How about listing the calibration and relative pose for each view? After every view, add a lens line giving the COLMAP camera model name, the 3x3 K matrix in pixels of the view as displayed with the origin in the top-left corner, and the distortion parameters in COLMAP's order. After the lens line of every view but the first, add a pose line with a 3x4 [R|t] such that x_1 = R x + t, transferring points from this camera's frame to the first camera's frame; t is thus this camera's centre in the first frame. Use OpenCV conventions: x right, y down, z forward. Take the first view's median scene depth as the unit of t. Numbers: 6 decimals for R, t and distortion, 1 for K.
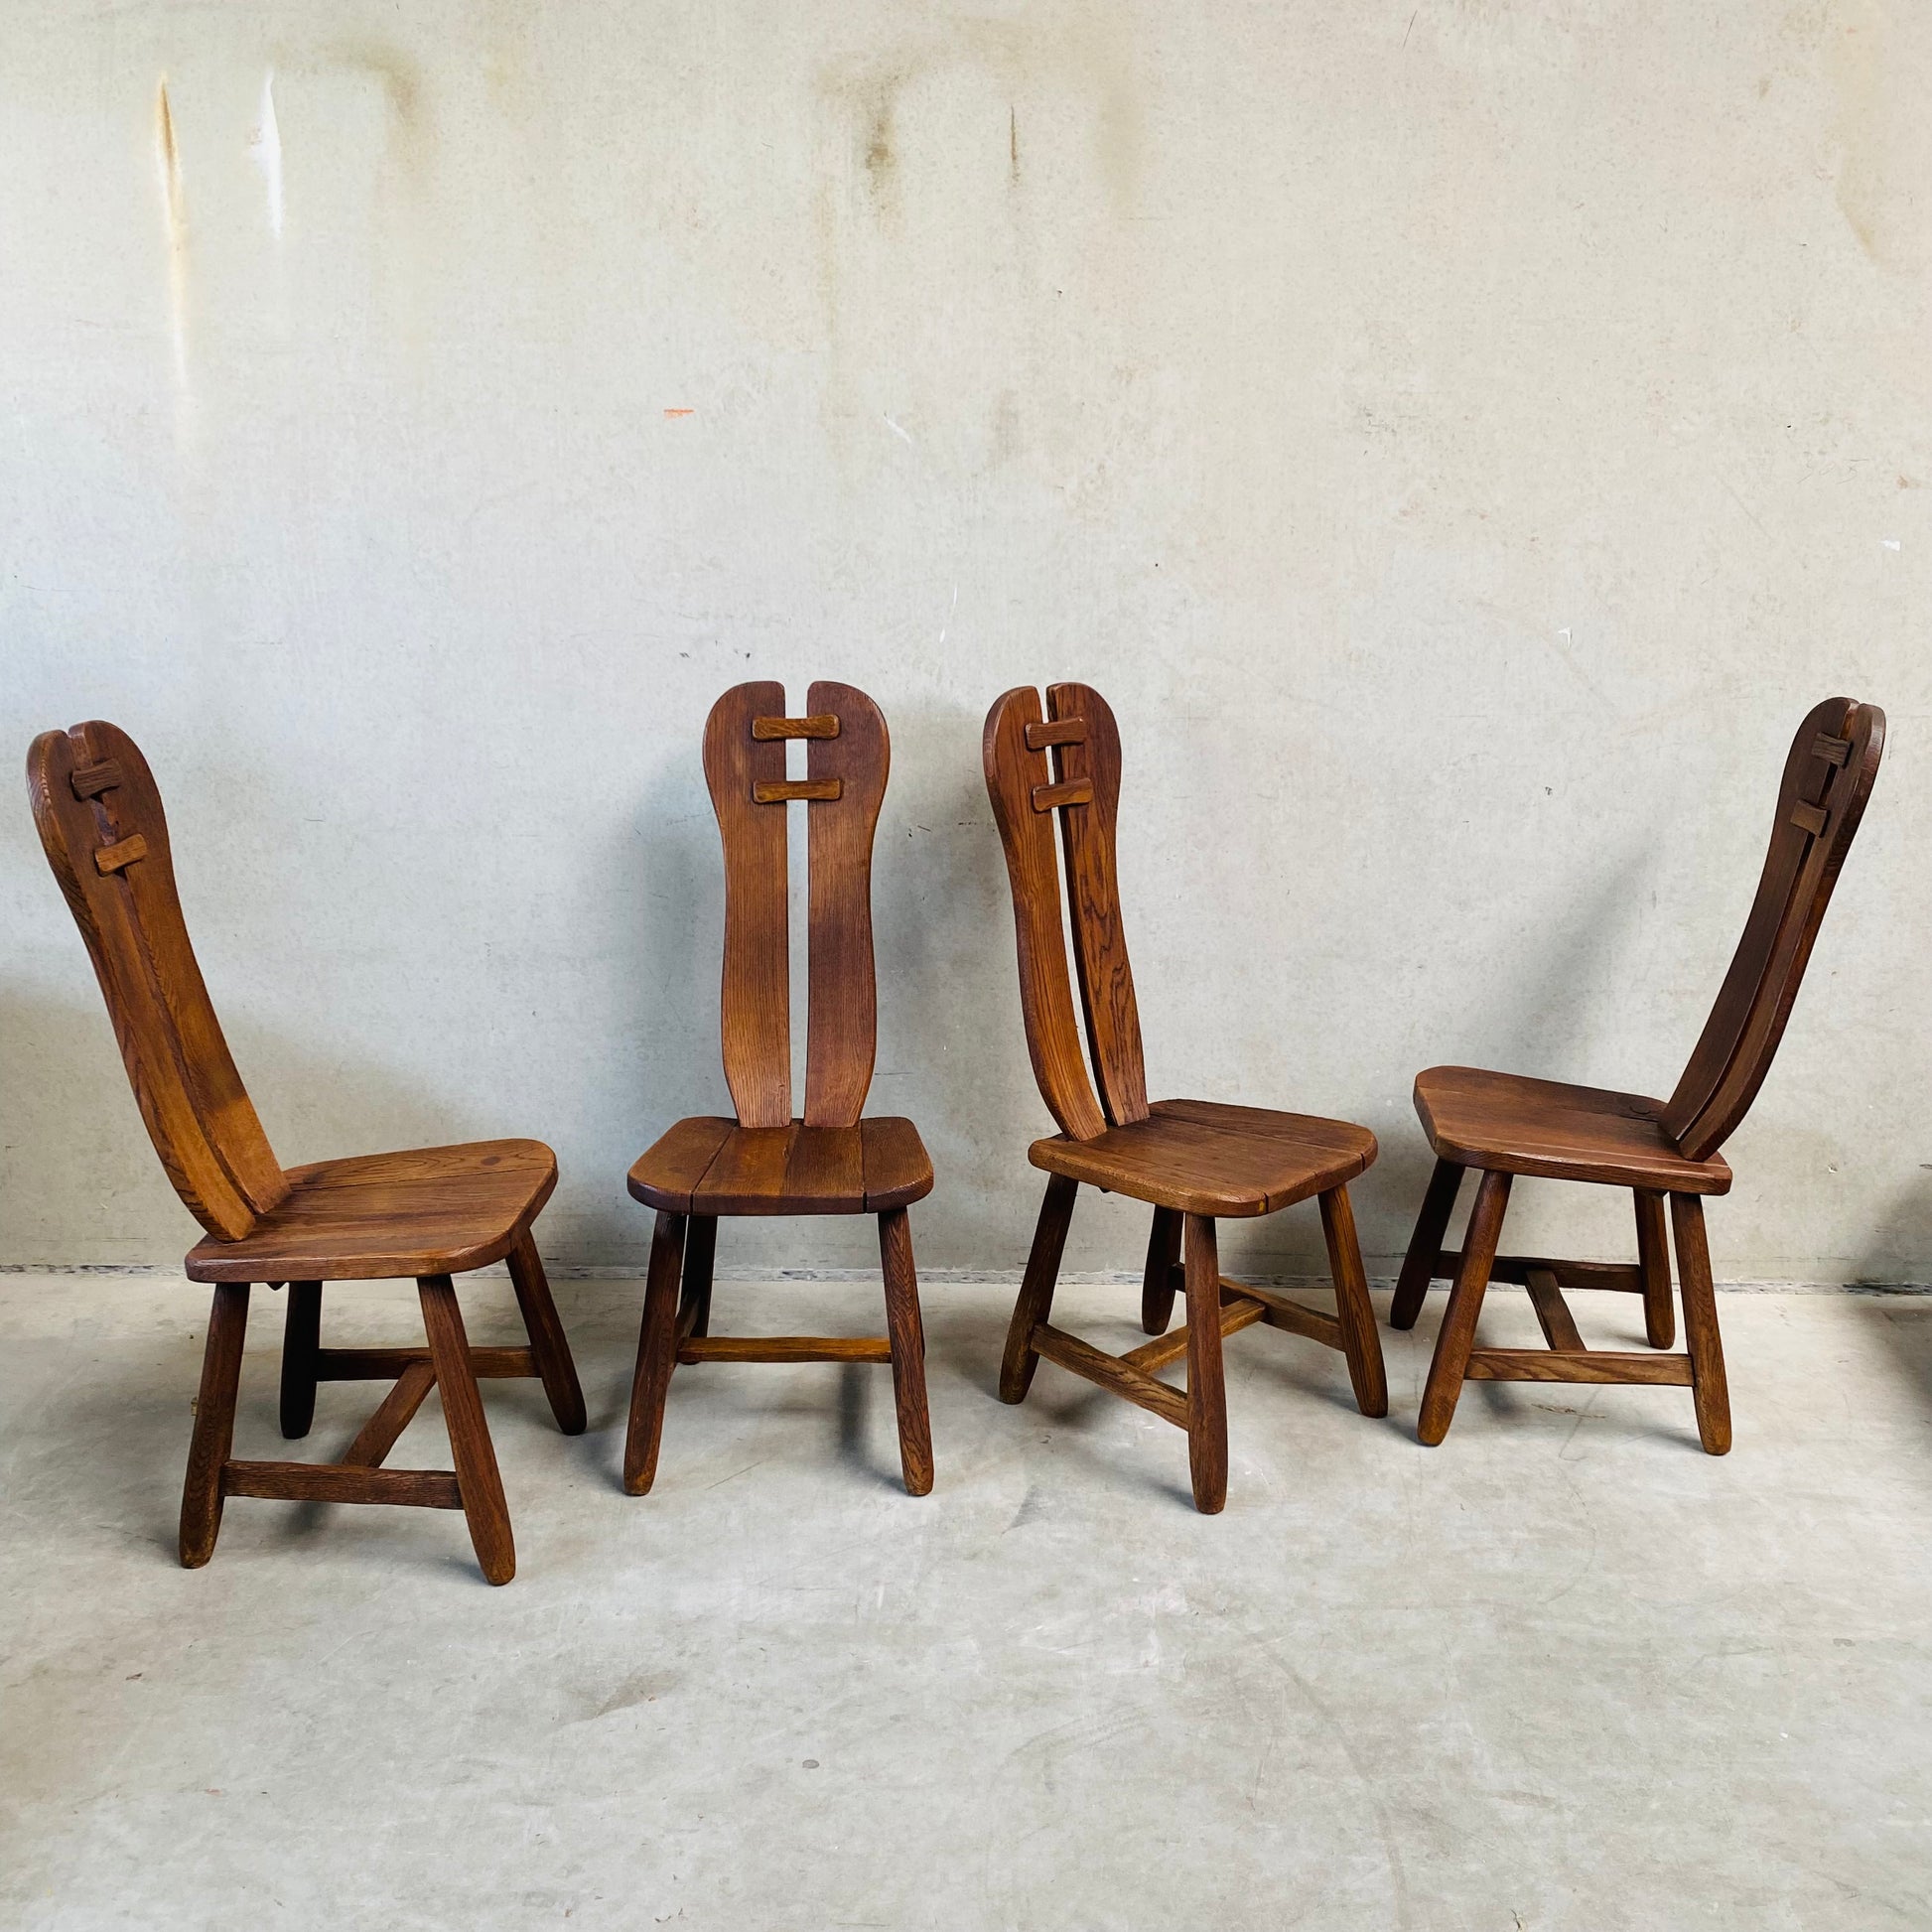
lens RADIAL K [[1975.9, 0, 961.2], [0, 1975.9, 945.4], [0, 0, 1]] dist [-0.001856, 0.000000]
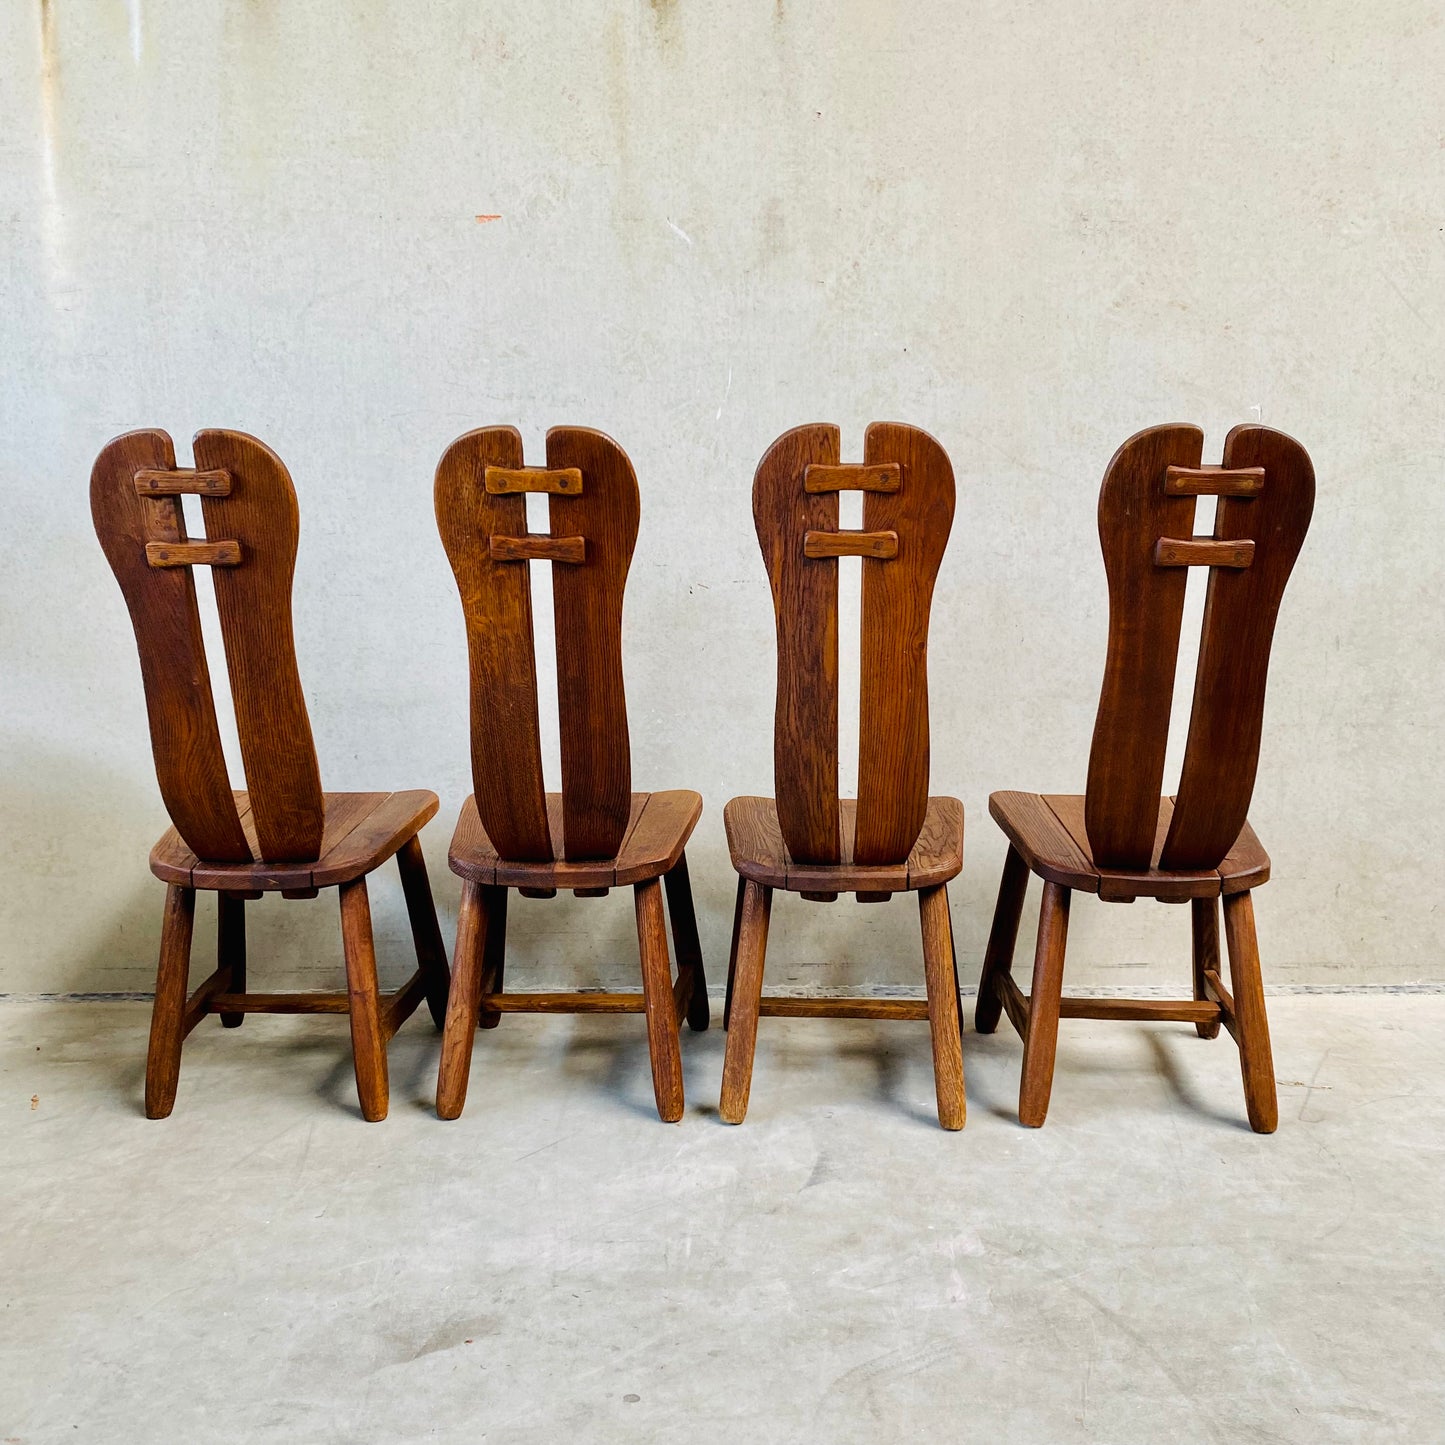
lens RADIAL K [[1477.8, 0, 730.8], [0, 1477.8, 734.1], [0, 0, 1]] dist [-0.001856, 0.000000]
pose [[0.999386, -0.009857, 0.033636, -0.035074], [0.012714, 0.996230, -0.085812, 0.107596], [-0.032664, 0.086187, 0.995743, 0.171014]]
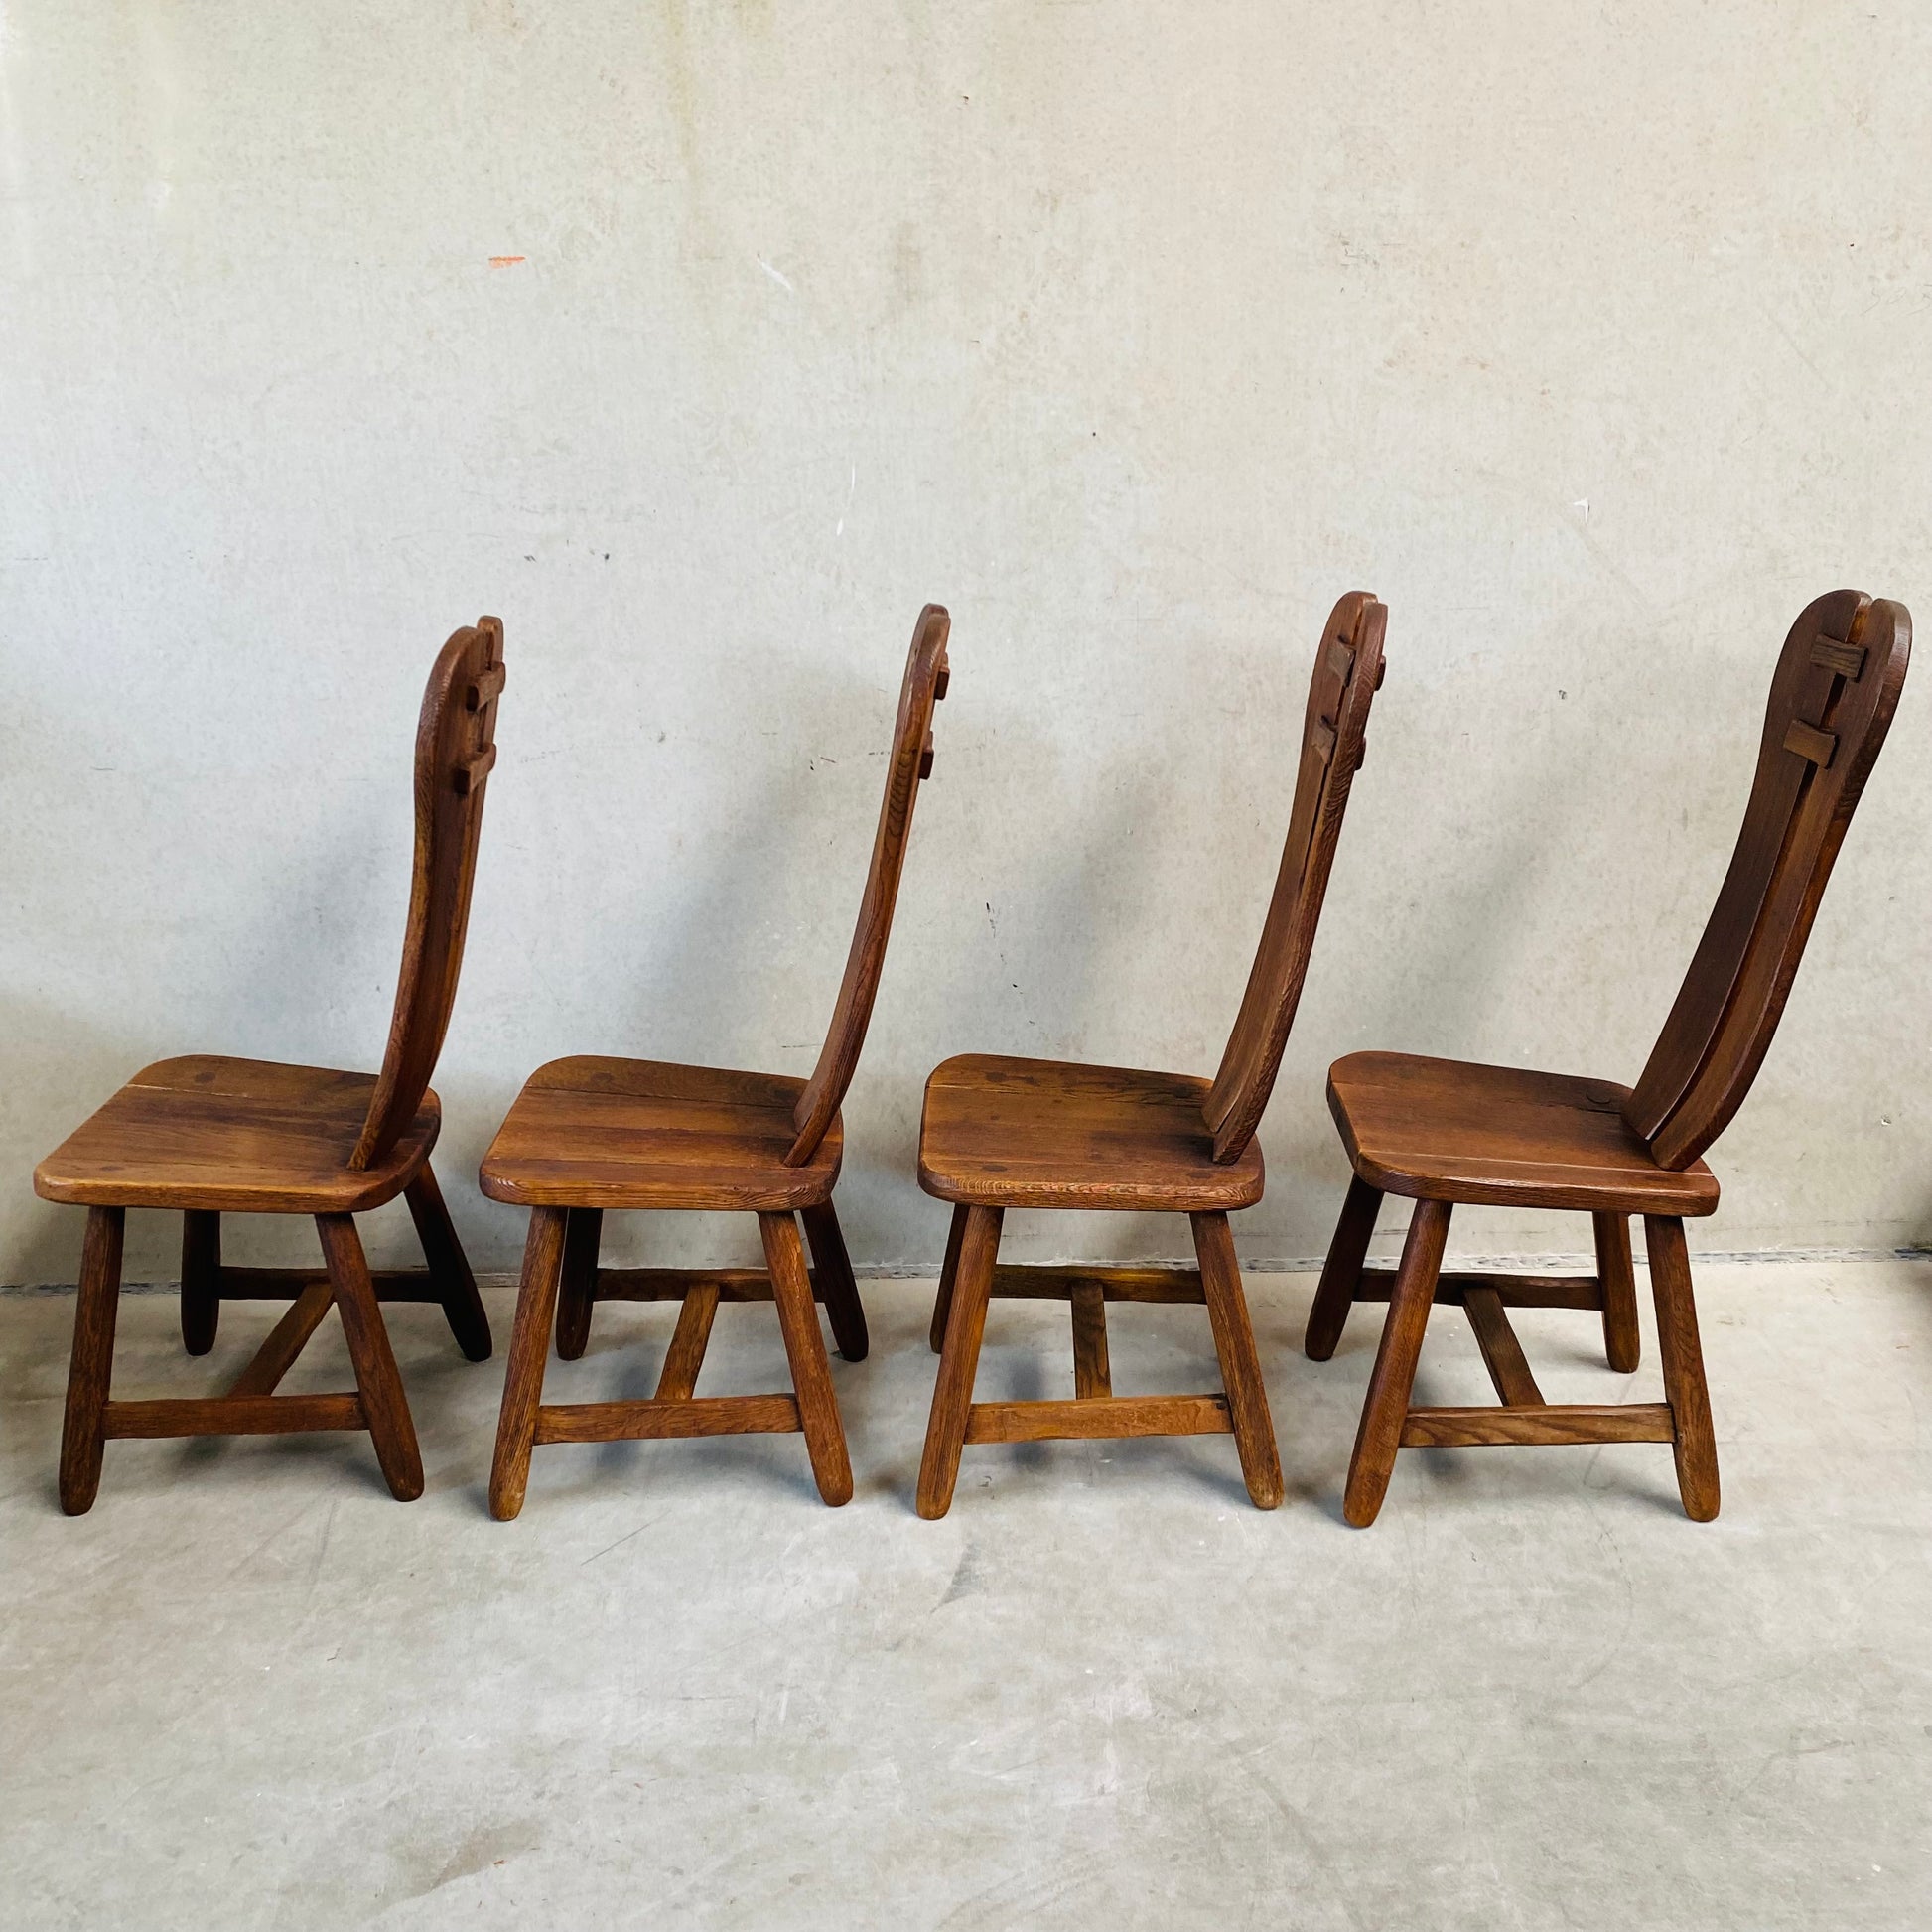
lens RADIAL K [[1975.9, 0, 959.6], [0, 1975.9, 977.8], [0, 0, 1]] dist [-0.001856, 0.000000]
pose [[0.999488, -0.029446, 0.012509, 0.026756], [0.028375, 0.996505, 0.078563, -0.033285], [-0.014779, -0.078168, 0.996831, 0.160128]]
